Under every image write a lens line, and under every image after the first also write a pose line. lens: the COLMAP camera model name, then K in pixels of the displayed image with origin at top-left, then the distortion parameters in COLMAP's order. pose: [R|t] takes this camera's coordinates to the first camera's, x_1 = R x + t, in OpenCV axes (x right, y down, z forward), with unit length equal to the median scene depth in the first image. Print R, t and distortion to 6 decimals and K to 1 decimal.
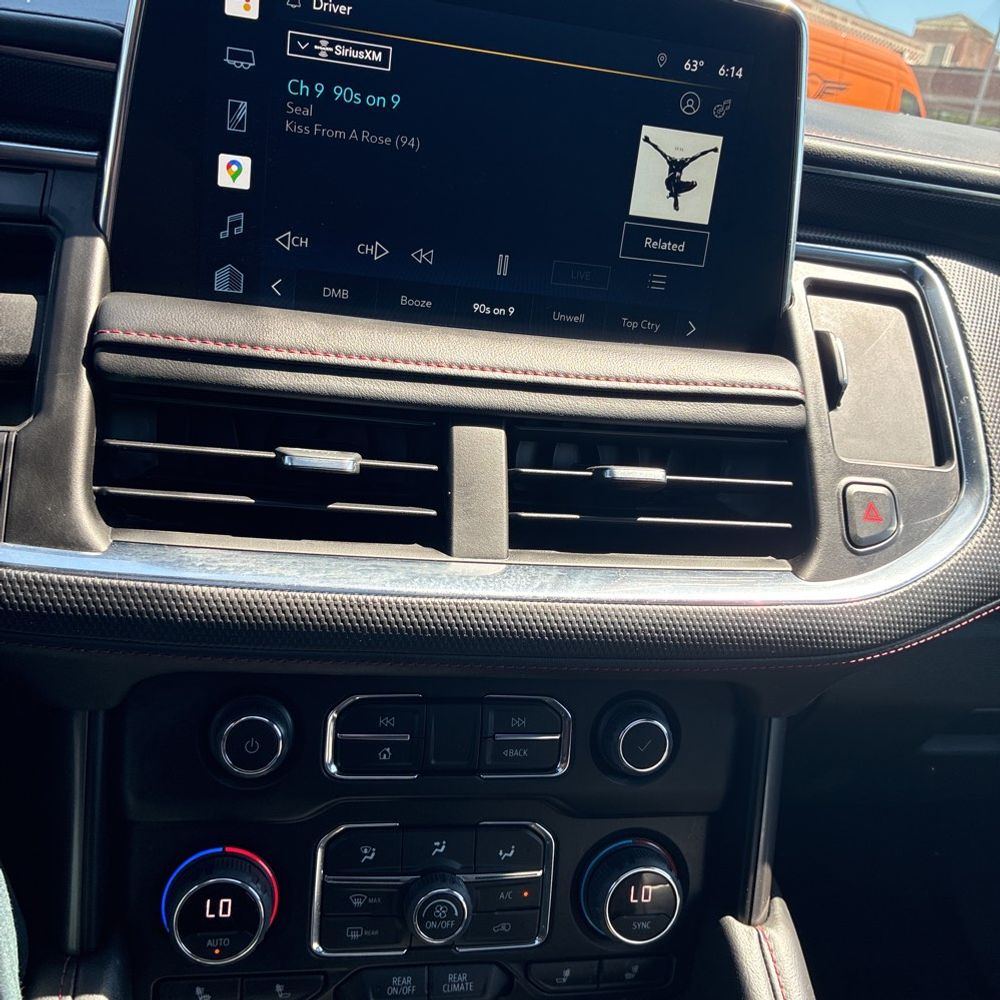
lens RADIAL K [[1027.8, 0, 497.5], [0, 1027.8, 495.7], [0, 0, 1]] dist [0.046247, -0.070421]
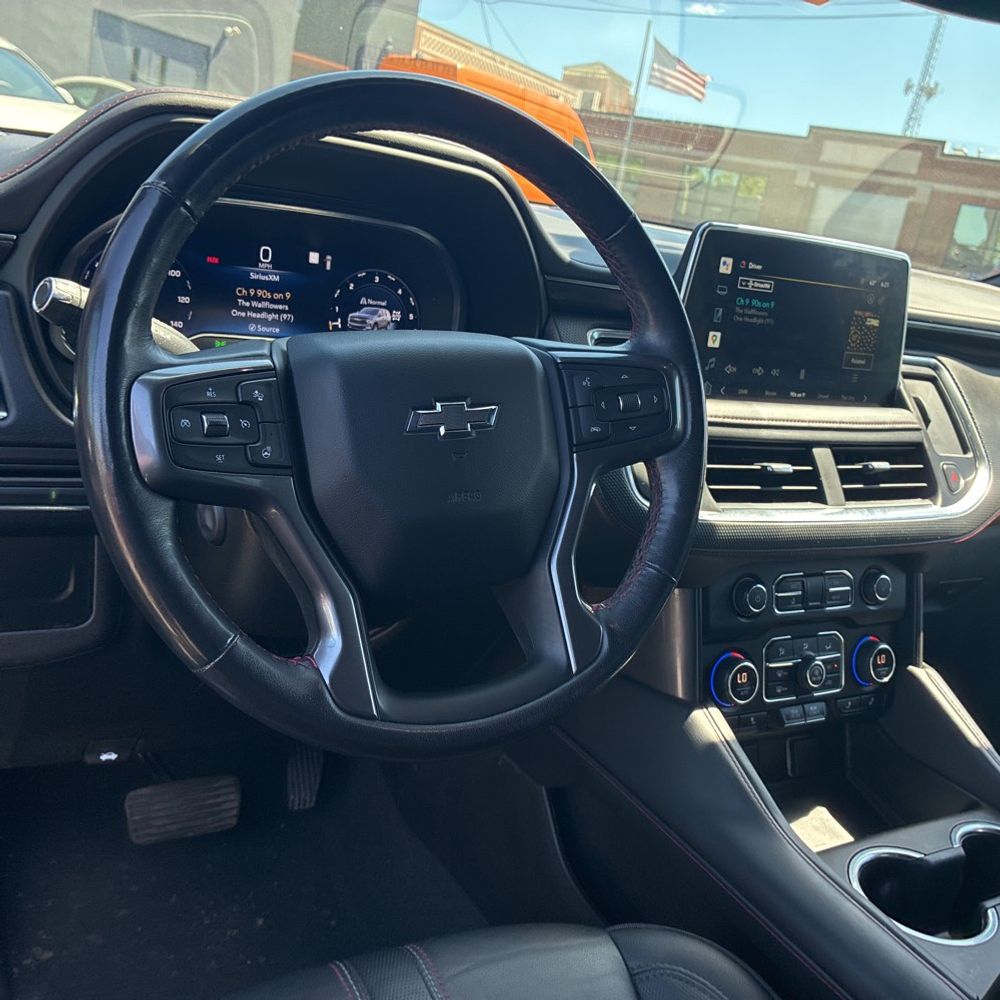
lens RADIAL K [[1092.4, 0, 500.0], [0, 1092.4, 500.0], [0, 0, 1]] dist [0.012670, -0.013992]
pose [[0.942549, -0.080376, 0.324255, -1.386056], [0.088637, 0.996006, -0.010762, 0.006466], [-0.322095, 0.038885, 0.945908, -0.967893]]
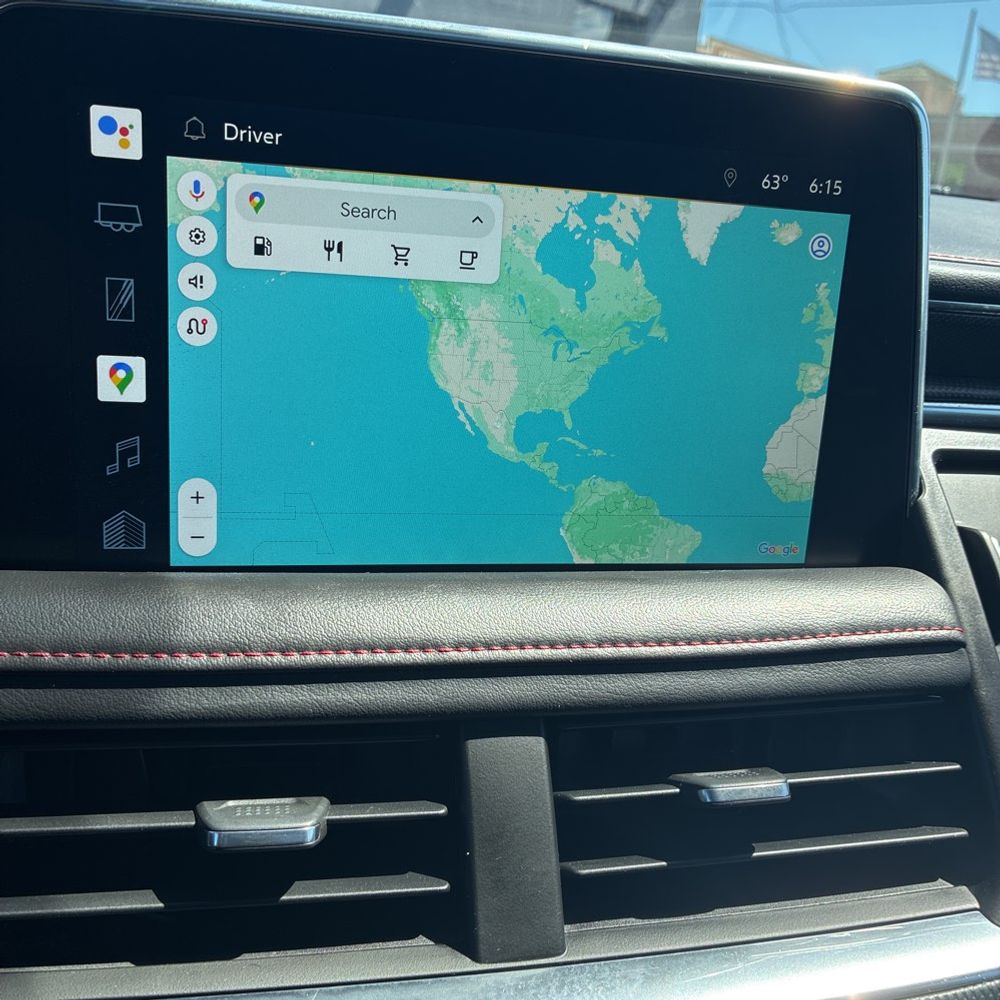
lens RADIAL K [[1022.9, 0, 507.4], [0, 1022.9, 504.7], [0, 0, 1]] dist [0.007758, -0.004230]
pose [[0.997990, -0.061582, 0.014966, -0.016929], [0.062230, 0.996930, -0.047525, -0.175991], [-0.011994, 0.048361, 0.998758, 0.317294]]
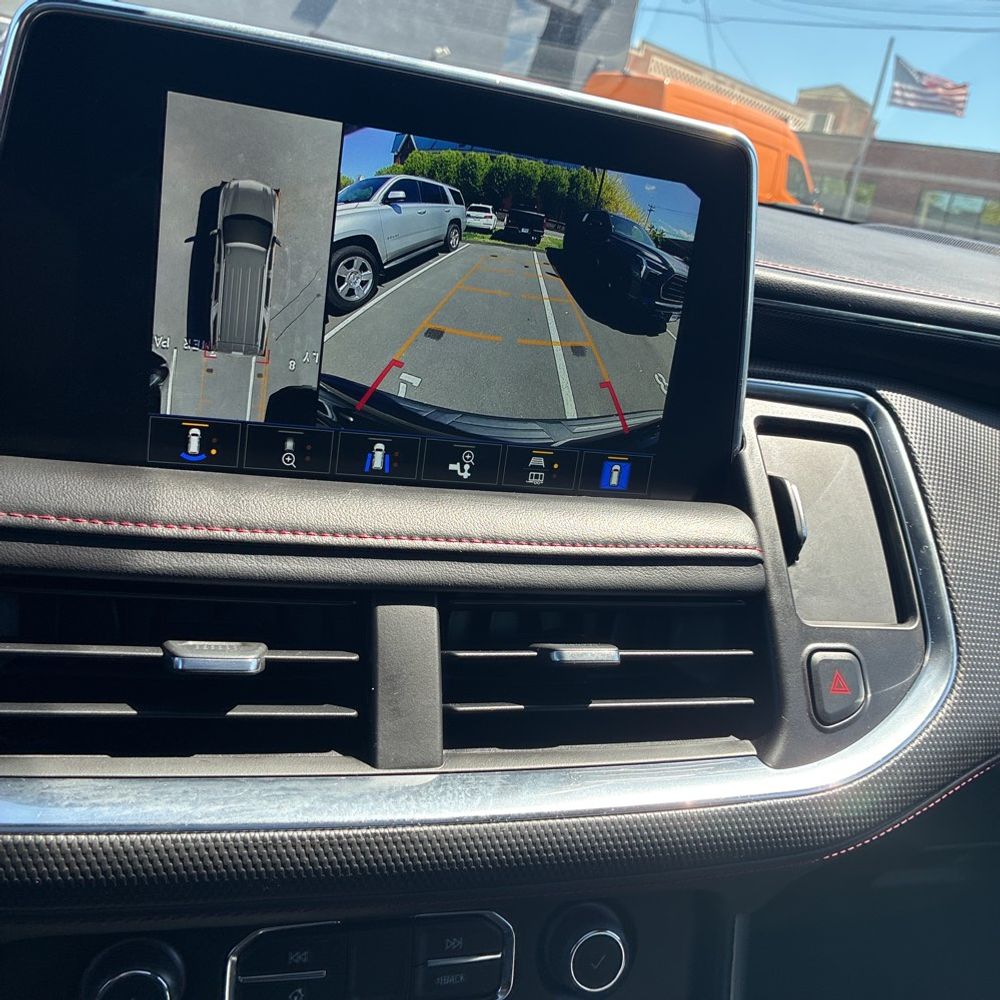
lens RADIAL K [[1025.1, 0, 513.0], [0, 1025.1, 488.0], [0, 0, 1]] dist [0.019233, -0.009413]
pose [[0.994267, -0.006632, 0.106723, -0.019548], [0.011766, 0.998800, -0.047548, -0.118021], [-0.106279, 0.048531, 0.993151, 0.122697]]
